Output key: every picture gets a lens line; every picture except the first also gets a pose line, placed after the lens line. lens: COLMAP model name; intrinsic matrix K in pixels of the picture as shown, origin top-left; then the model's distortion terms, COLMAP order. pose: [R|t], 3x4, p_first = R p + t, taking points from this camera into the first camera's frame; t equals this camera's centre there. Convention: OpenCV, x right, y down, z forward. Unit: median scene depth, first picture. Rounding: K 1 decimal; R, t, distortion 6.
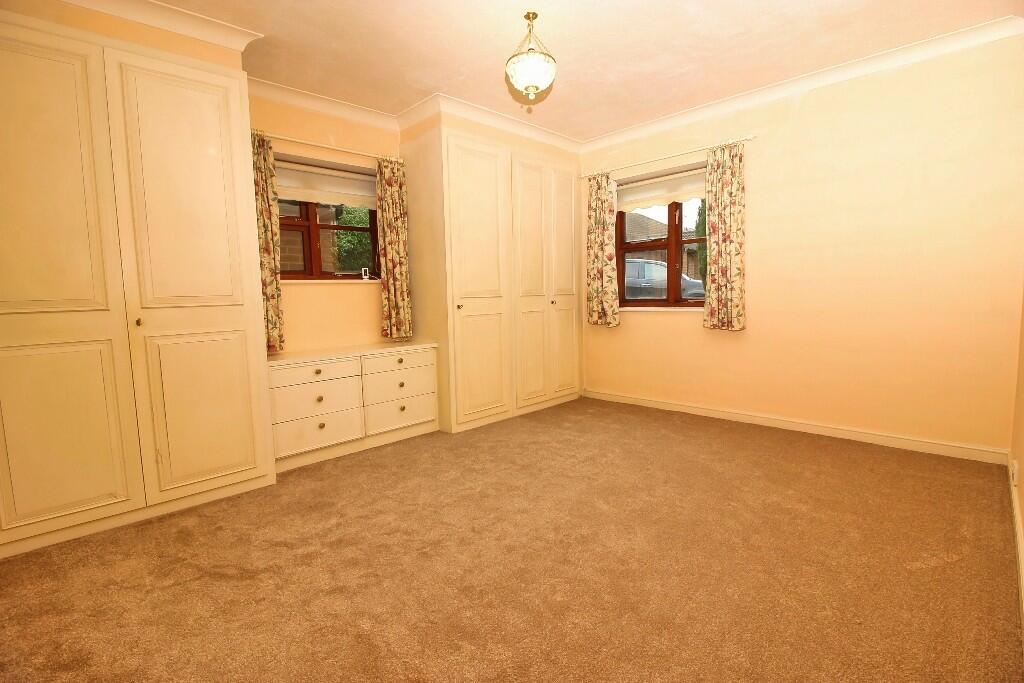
lens RADIAL K [[470.2, 0, 513.5], [0, 470.2, 338.0], [0, 0, 1]] dist [0.001052, -0.017488]
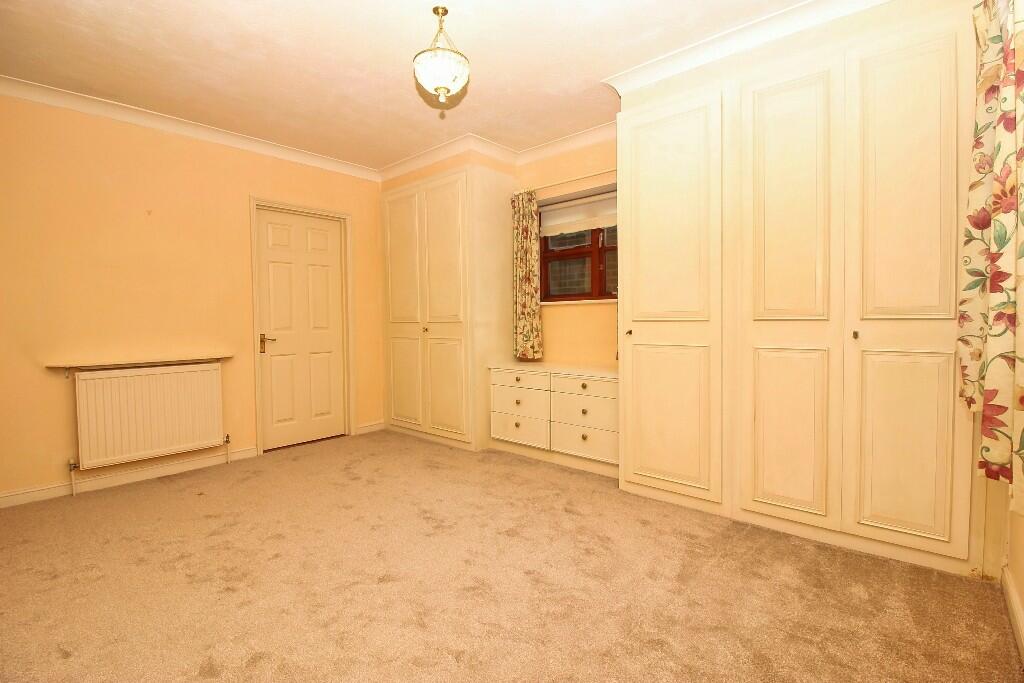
lens RADIAL K [[470.2, 0, 513.5], [0, 470.2, 338.0], [0, 0, 1]] dist [0.001052, -0.017488]
pose [[0.065898, 0.063274, -0.995818, 0.673466], [-0.086559, 0.994588, 0.057467, -0.087798], [0.994065, 0.082410, 0.071018, 0.783751]]
